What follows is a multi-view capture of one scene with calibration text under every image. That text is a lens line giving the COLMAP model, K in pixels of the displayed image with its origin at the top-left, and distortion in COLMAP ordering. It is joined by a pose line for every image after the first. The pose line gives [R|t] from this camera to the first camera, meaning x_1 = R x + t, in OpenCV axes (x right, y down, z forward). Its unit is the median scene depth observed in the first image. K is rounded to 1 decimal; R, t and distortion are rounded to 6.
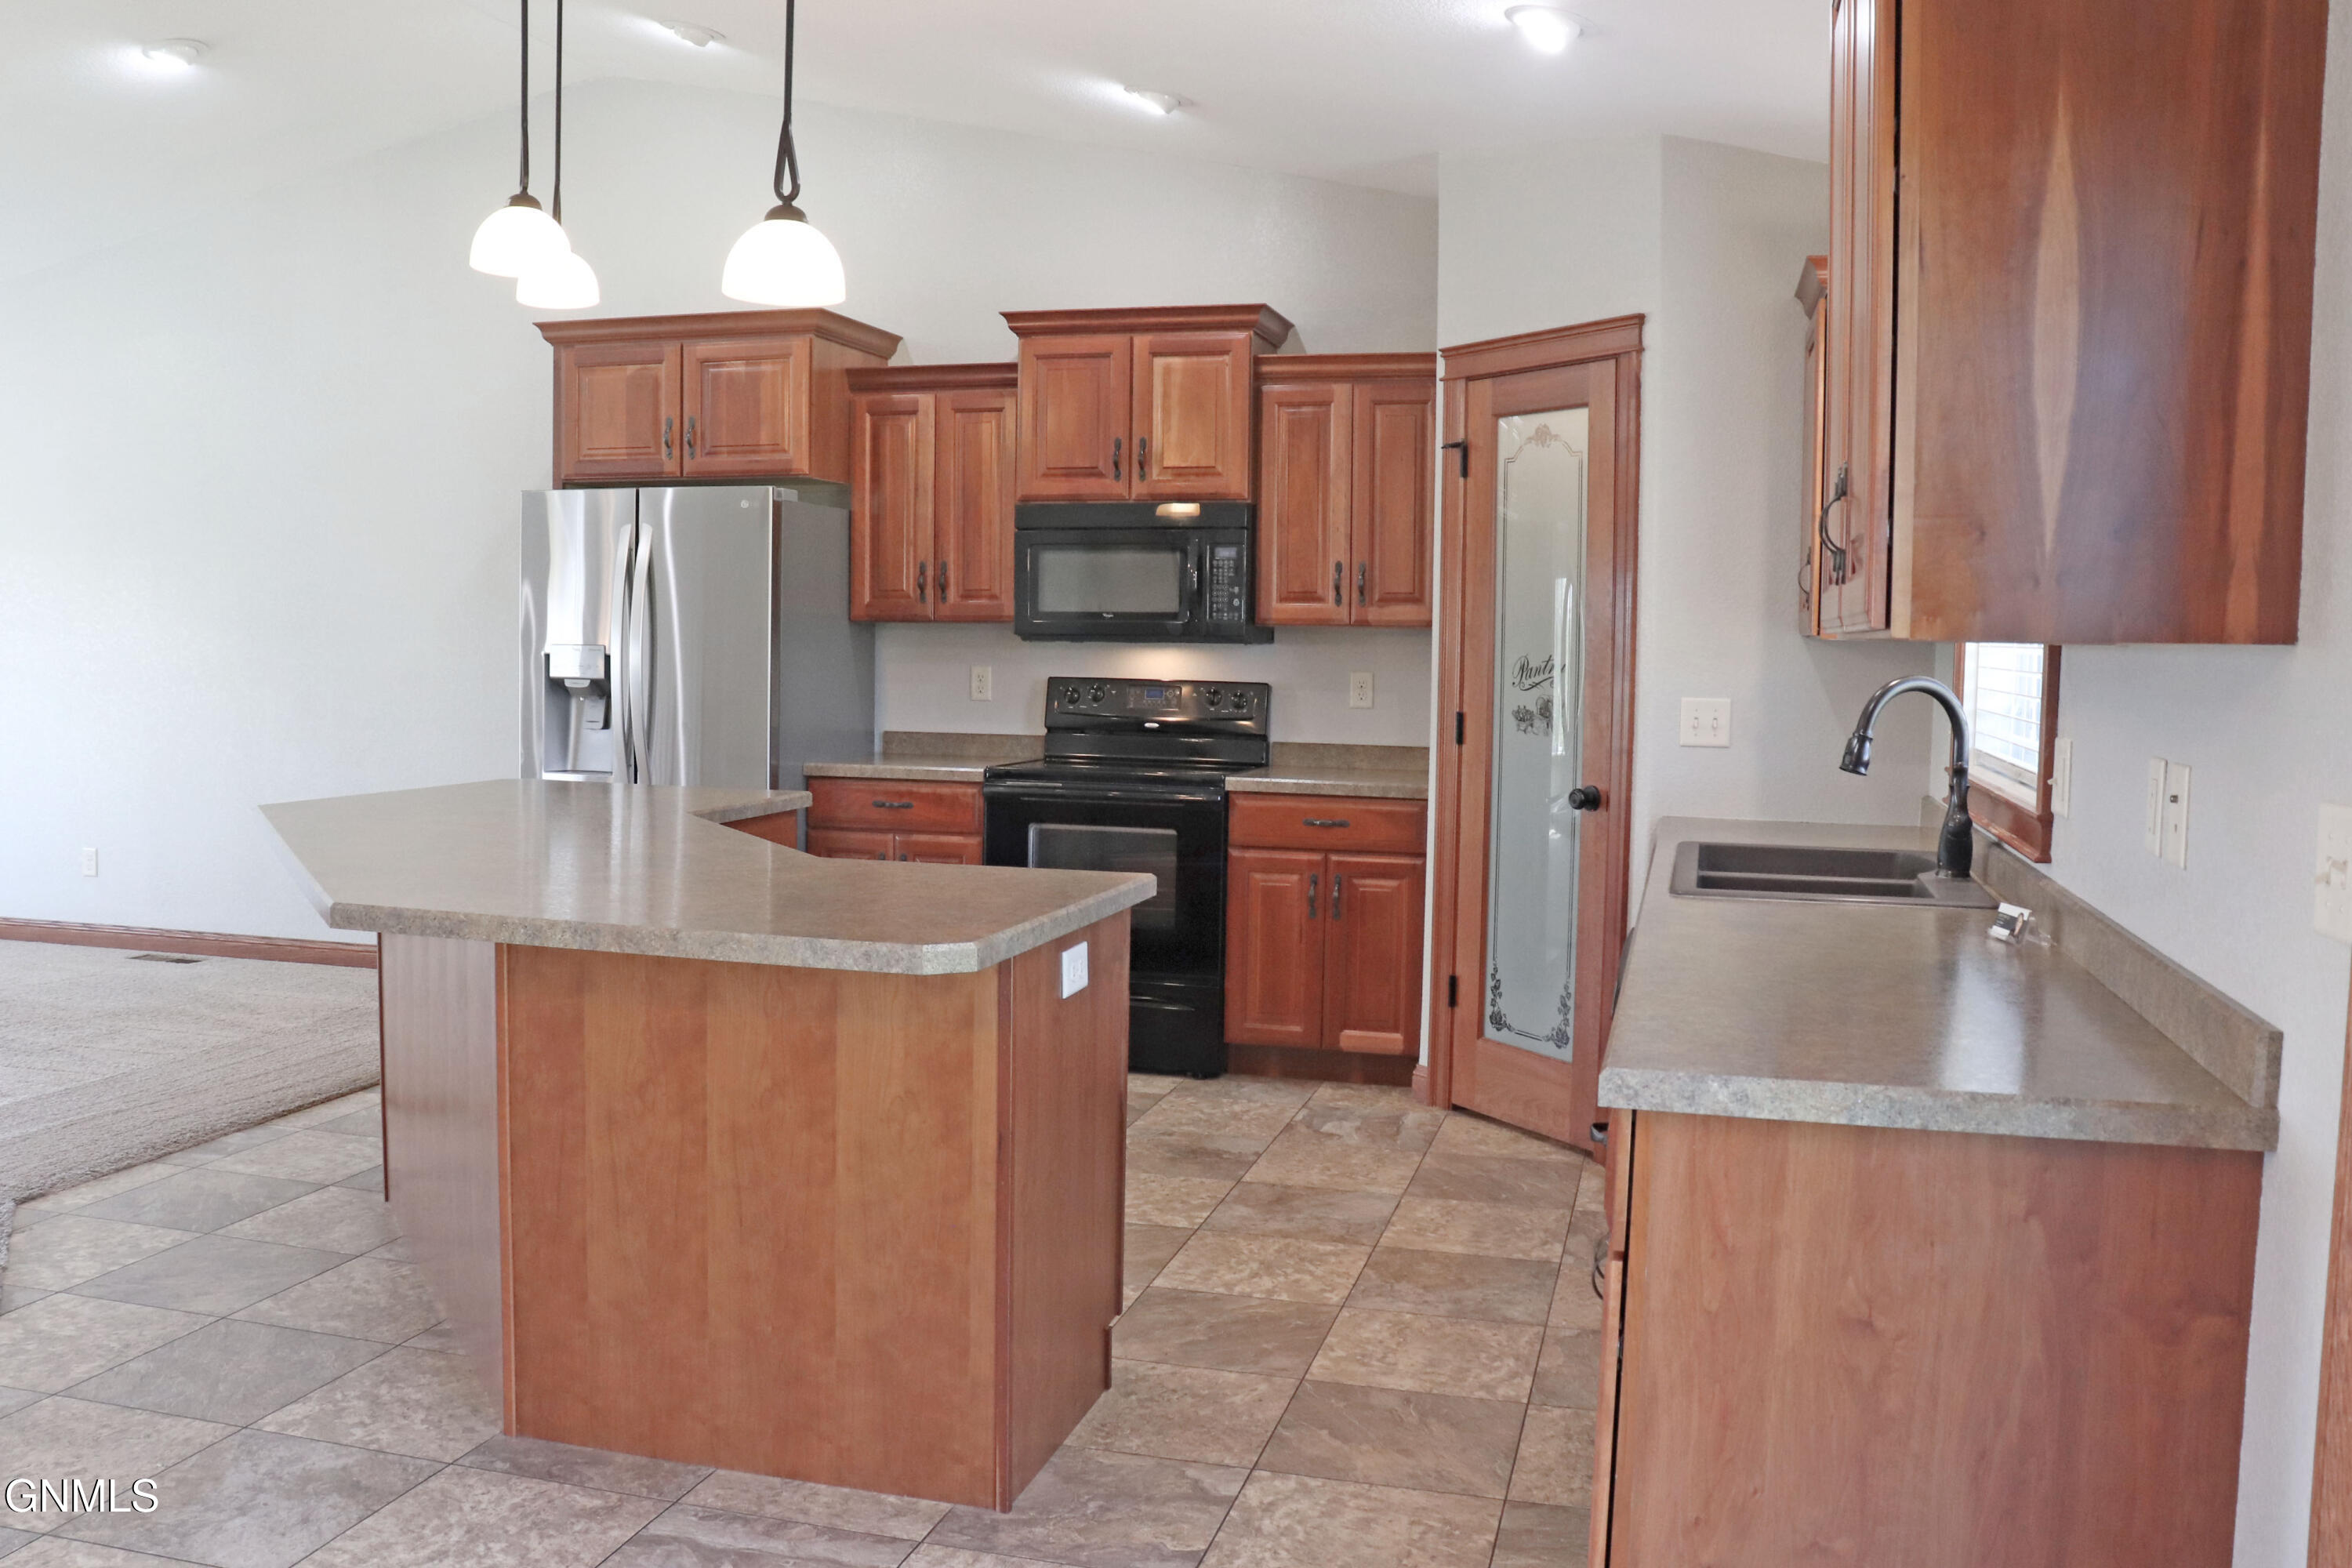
lens RADIAL K [[1944.9, 0, 1162.4], [0, 1944.9, 774.4], [0, 0, 1]] dist [-0.175731, 0.163476]
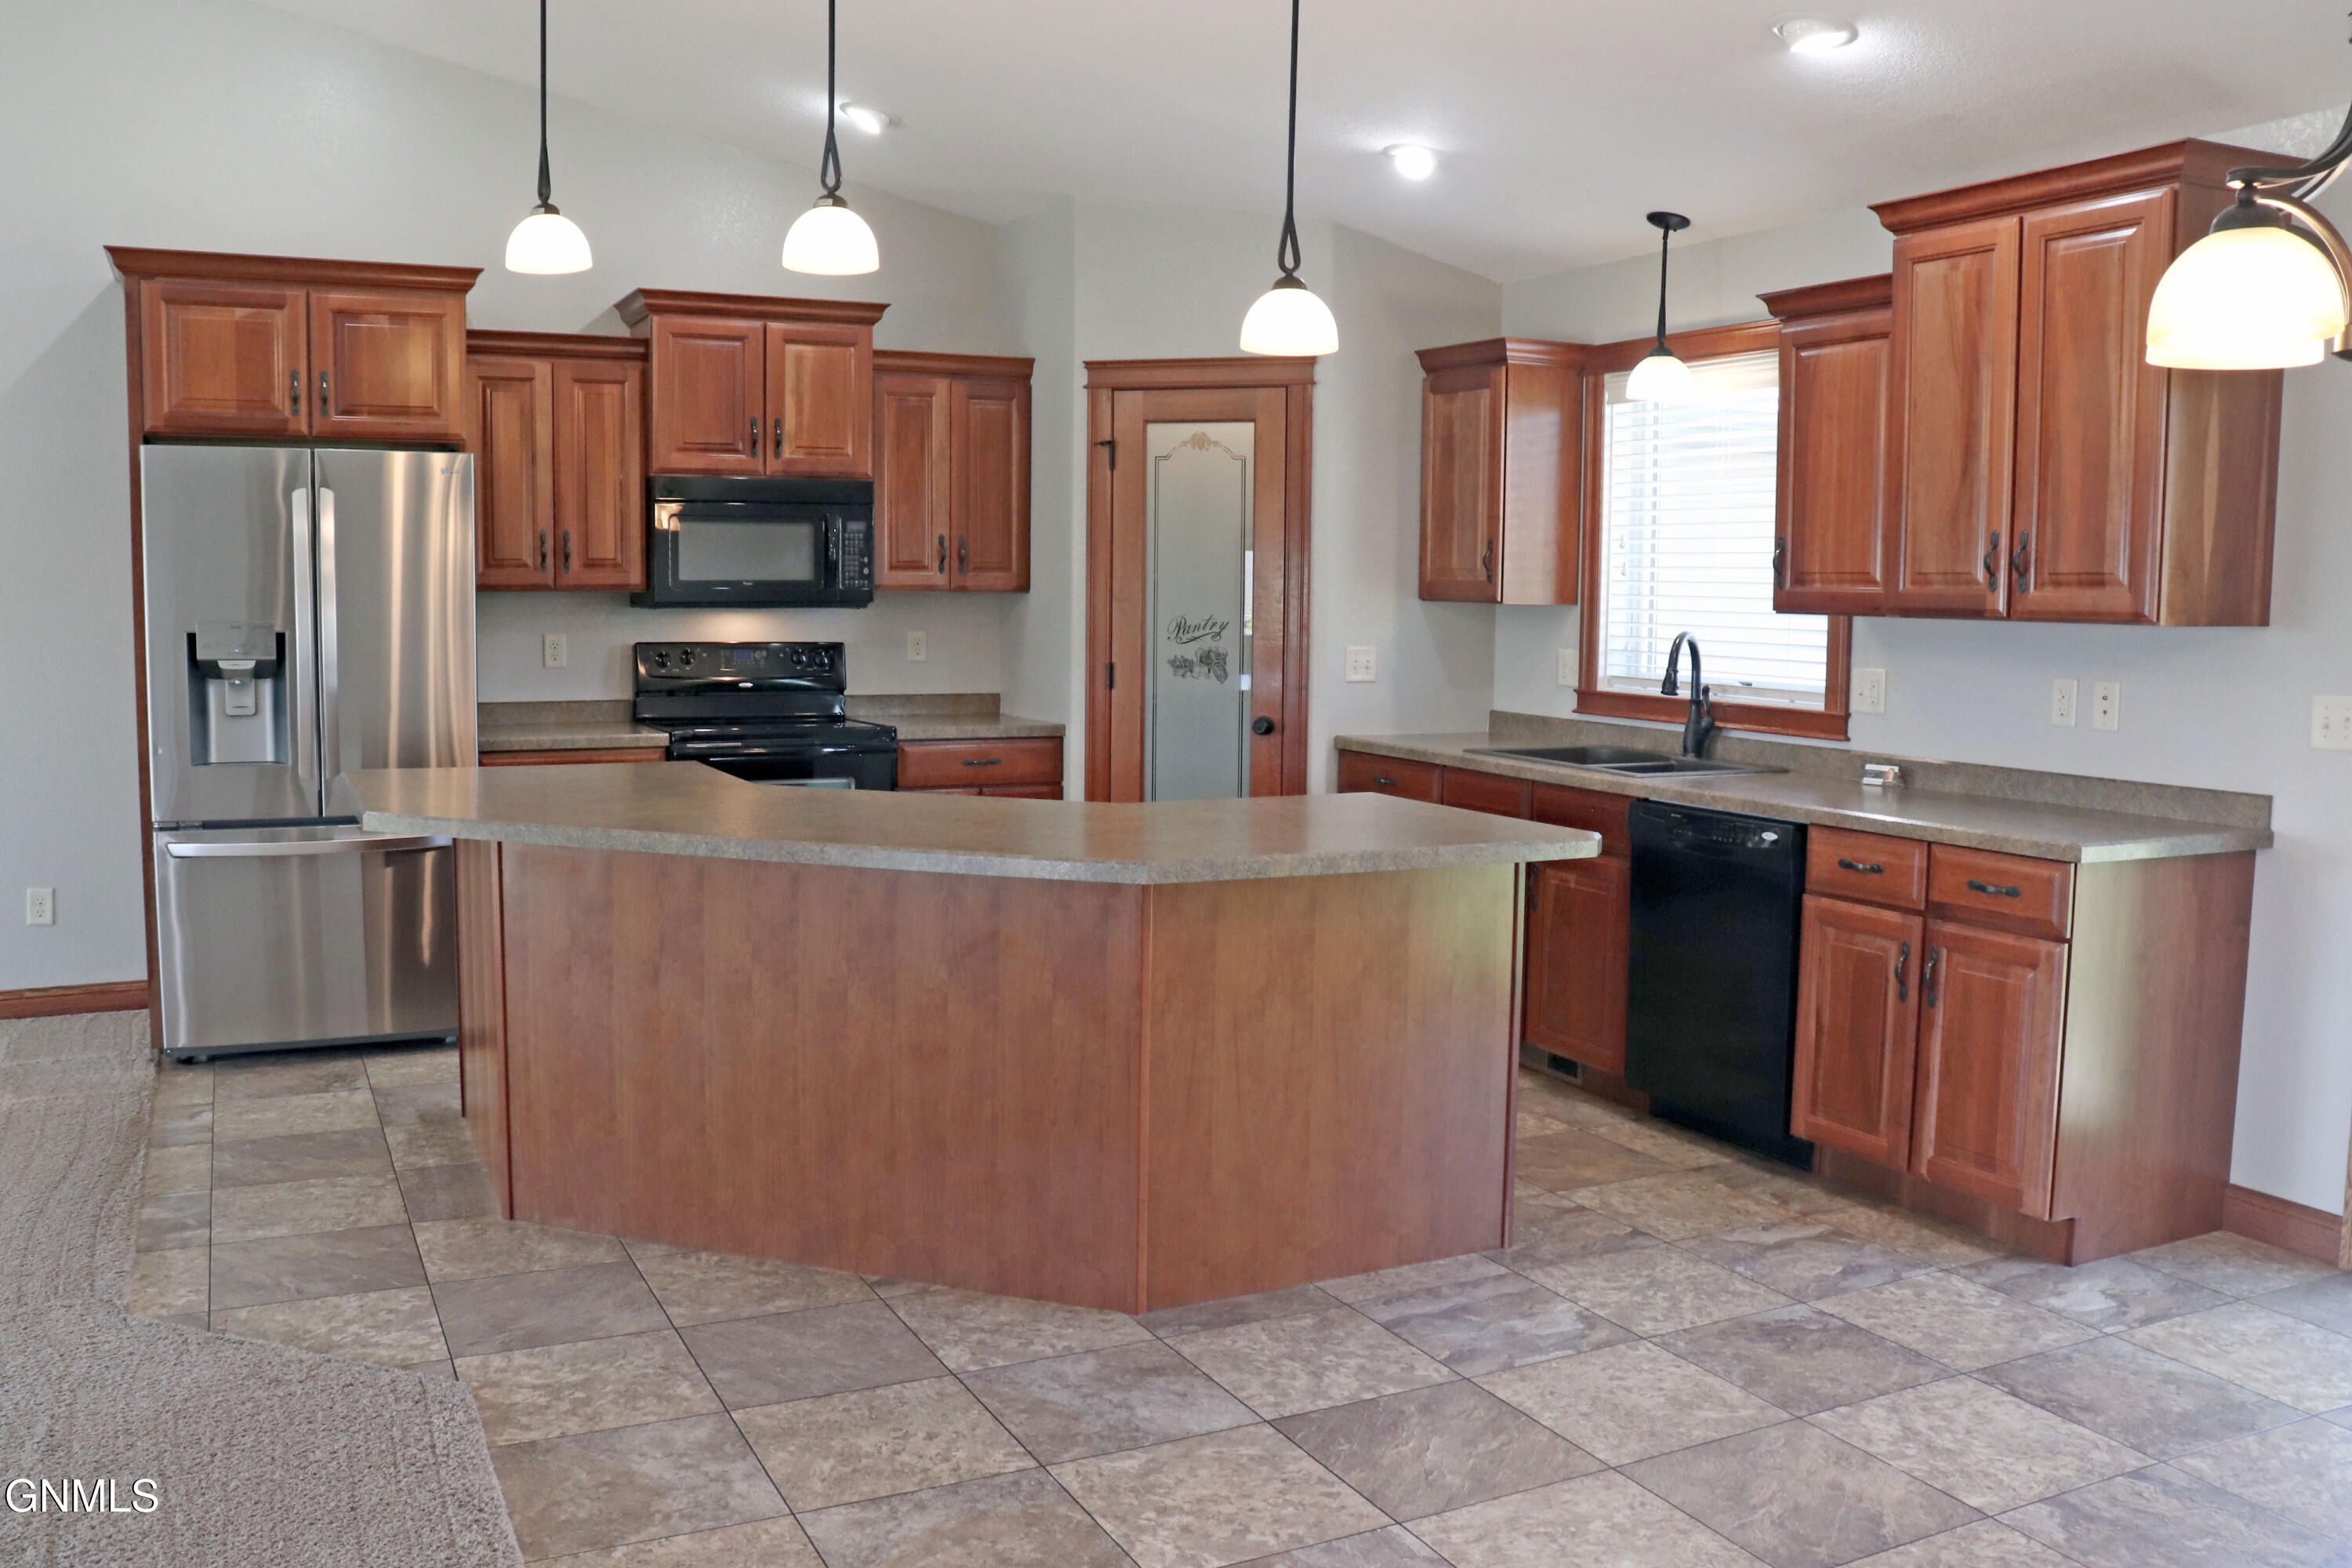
lens RADIAL K [[1944.9, 0, 1162.4], [0, 1944.9, 774.4], [0, 0, 1]] dist [-0.175731, 0.163476]
pose [[0.745835, -0.070381, 0.662402, -0.723134], [0.048100, 0.997497, 0.051826, -0.026963], [-0.664392, -0.006792, 0.747353, 0.071622]]
